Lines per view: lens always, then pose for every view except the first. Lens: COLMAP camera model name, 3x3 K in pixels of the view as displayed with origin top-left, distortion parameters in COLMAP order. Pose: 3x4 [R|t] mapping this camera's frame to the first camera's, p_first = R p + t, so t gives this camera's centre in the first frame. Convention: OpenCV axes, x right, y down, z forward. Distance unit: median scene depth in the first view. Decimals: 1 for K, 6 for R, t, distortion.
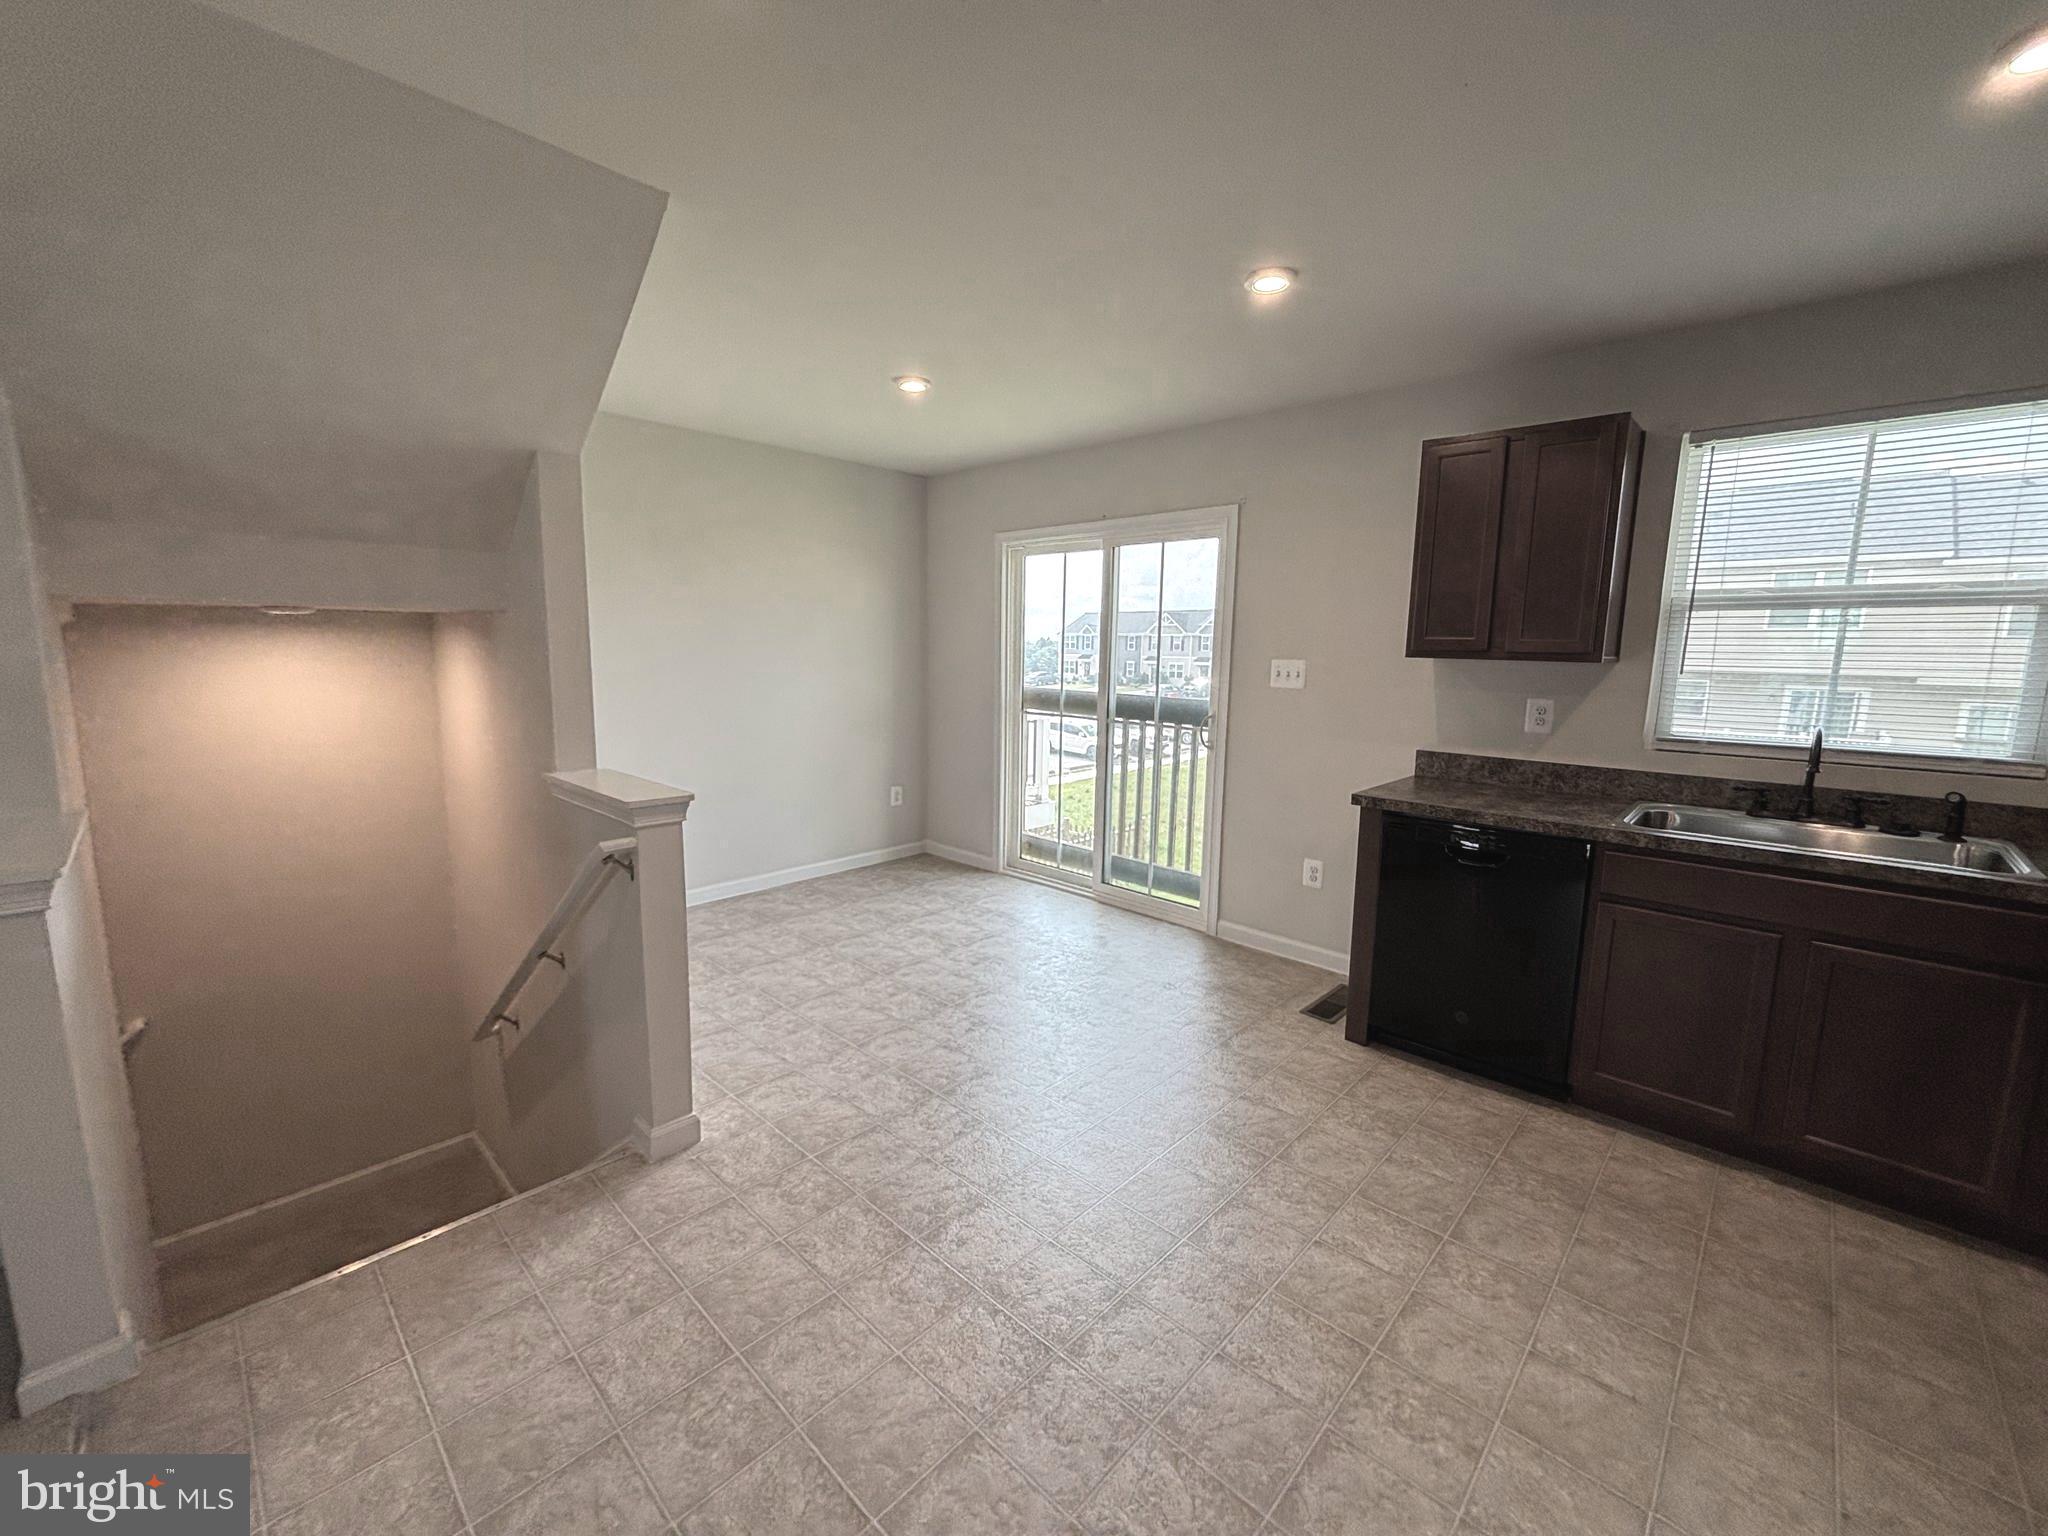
lens RADIAL K [[836.7, 0, 1020.4], [0, 836.7, 766.0], [0, 0, 1]] dist [0.039684, -0.017121]
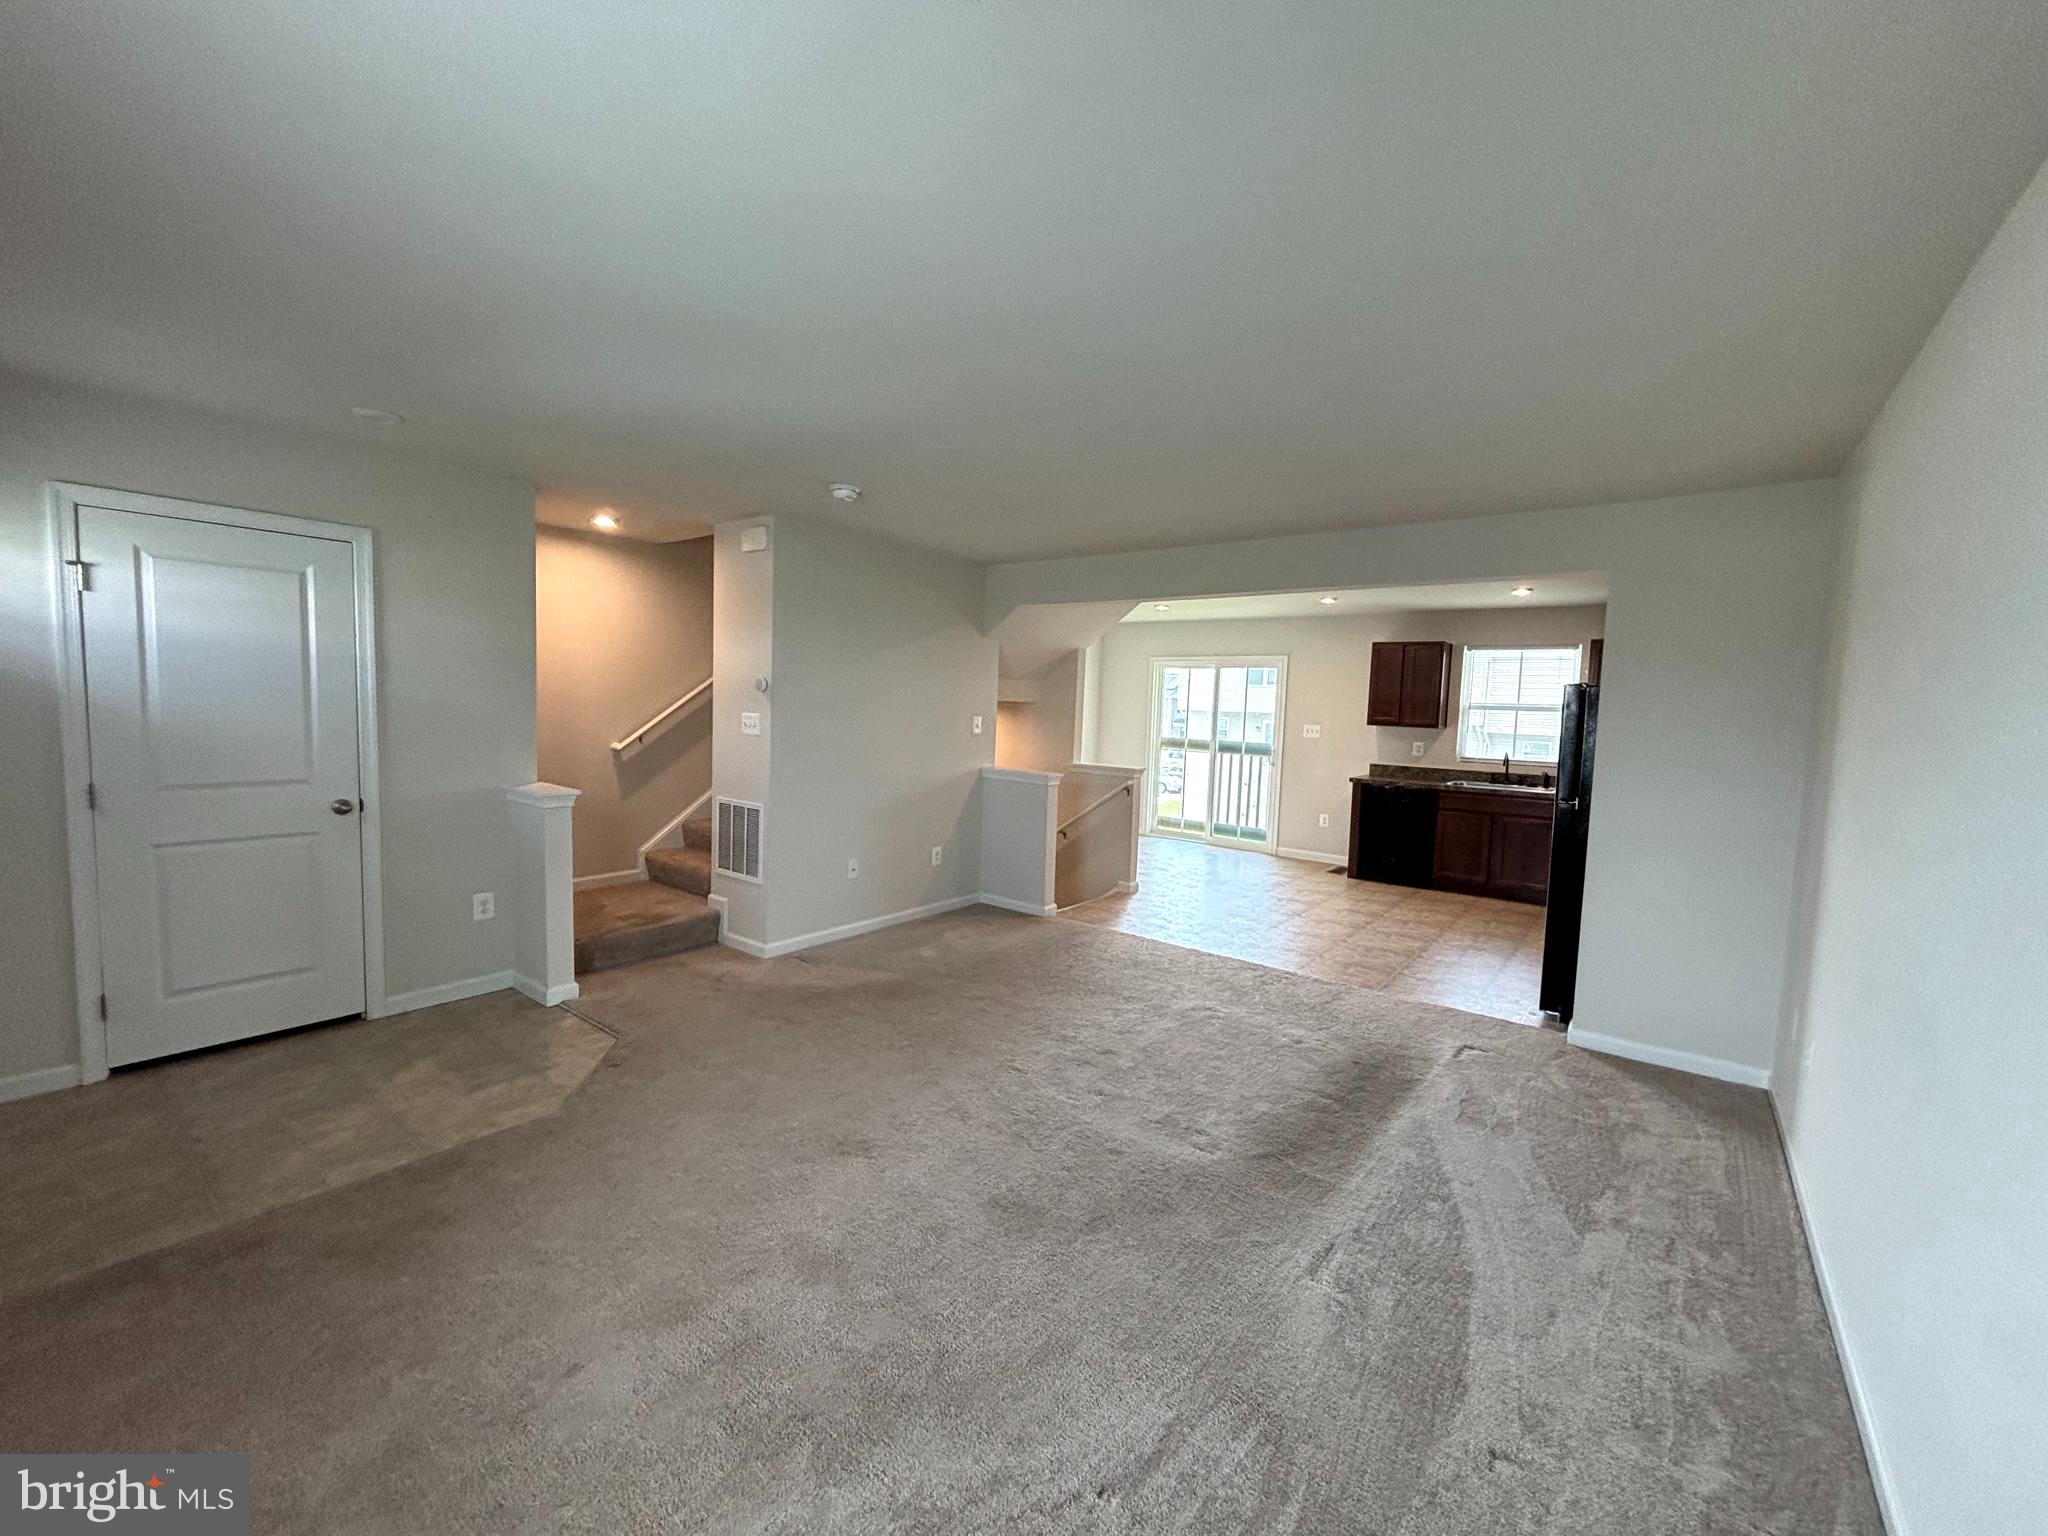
lens RADIAL K [[836.7, 0, 1020.4], [0, 836.7, 766.0], [0, 0, 1]] dist [0.039684, -0.017121]
pose [[0.994892, 0.010524, 0.100397, -0.770677], [-0.003737, 0.997709, -0.067543, 0.155333], [-0.100878, 0.066823, 0.992652, -1.290147]]
